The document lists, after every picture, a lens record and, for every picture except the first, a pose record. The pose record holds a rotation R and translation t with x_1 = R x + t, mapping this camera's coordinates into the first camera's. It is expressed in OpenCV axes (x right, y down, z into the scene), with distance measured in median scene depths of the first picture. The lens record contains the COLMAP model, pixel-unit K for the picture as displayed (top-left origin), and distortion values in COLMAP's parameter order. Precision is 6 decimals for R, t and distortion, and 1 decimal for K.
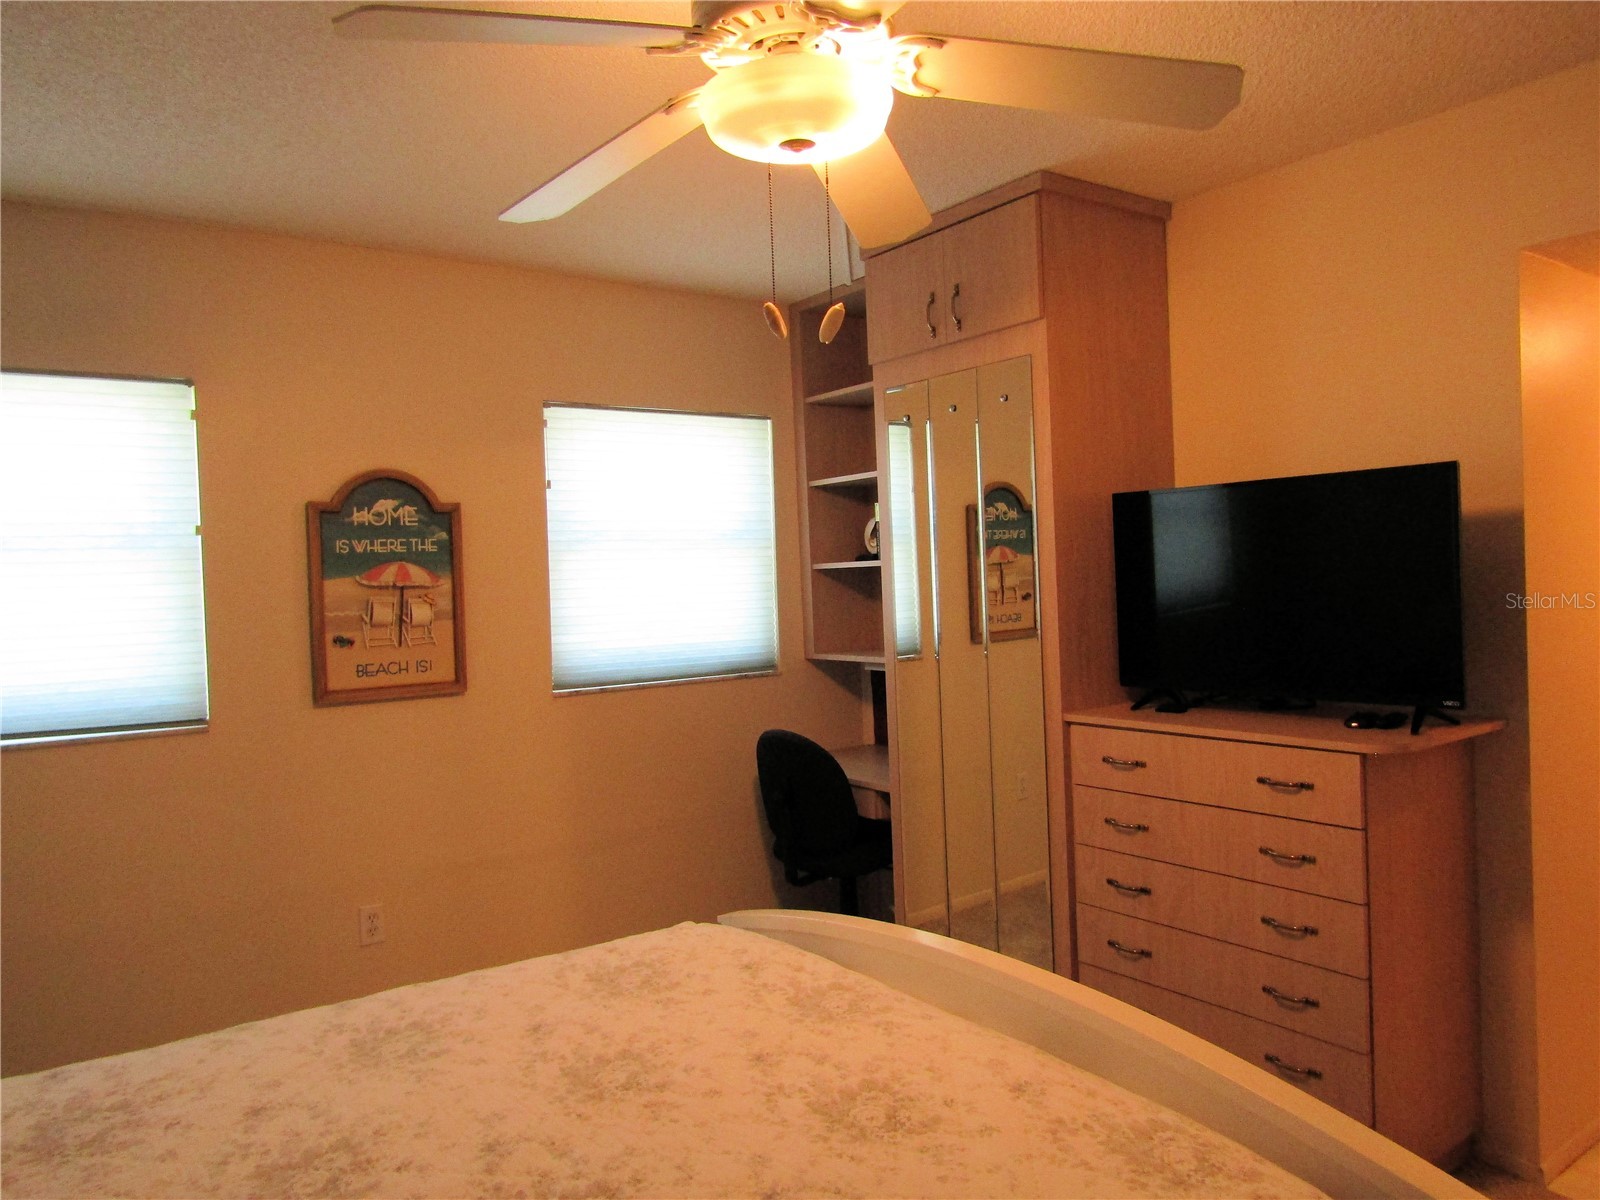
lens RADIAL K [[1132.7, 0, 801.8], [0, 1132.7, 603.9], [0, 0, 1]] dist [-0.011491, -0.004058]
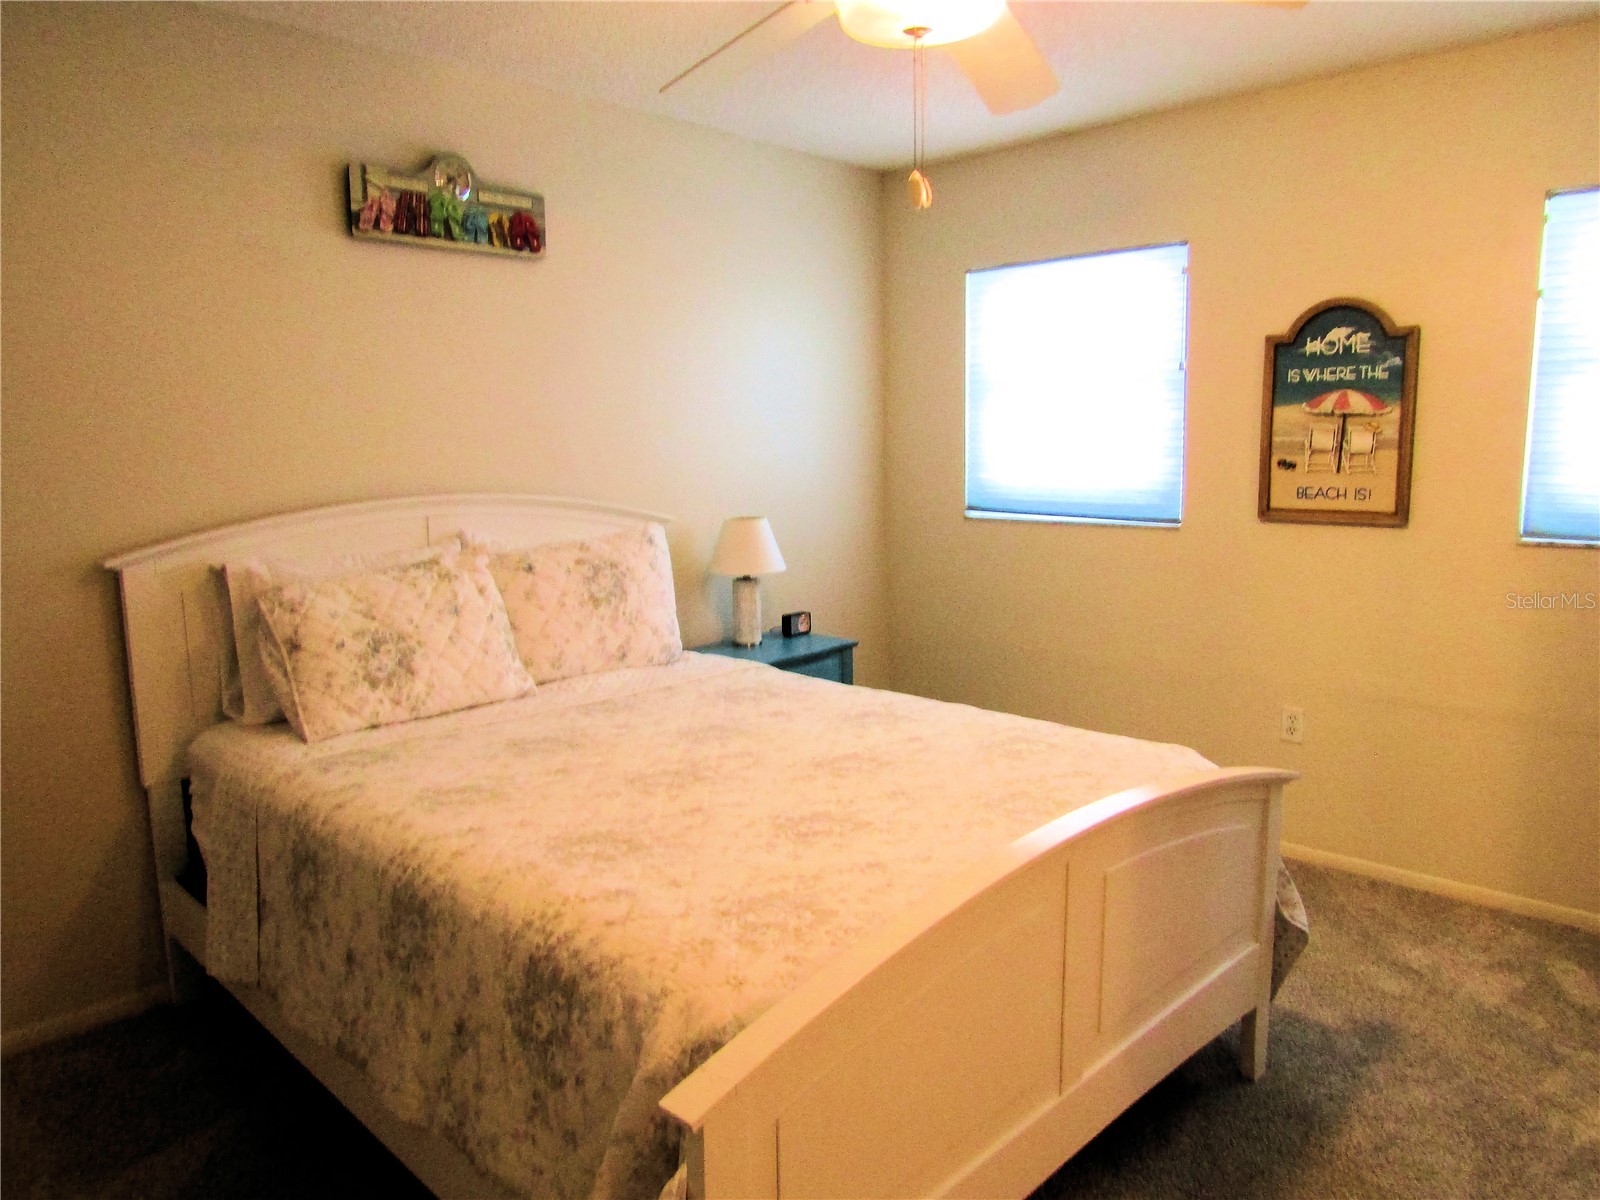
lens RADIAL K [[1132.7, 0, 801.8], [0, 1132.7, 603.9], [0, 0, 1]] dist [-0.011491, -0.004058]
pose [[0.186988, 0.174988, -0.966651, 0.575722], [-0.014906, 0.984399, 0.175317, -0.018235], [0.982249, -0.018373, 0.186679, 0.326422]]
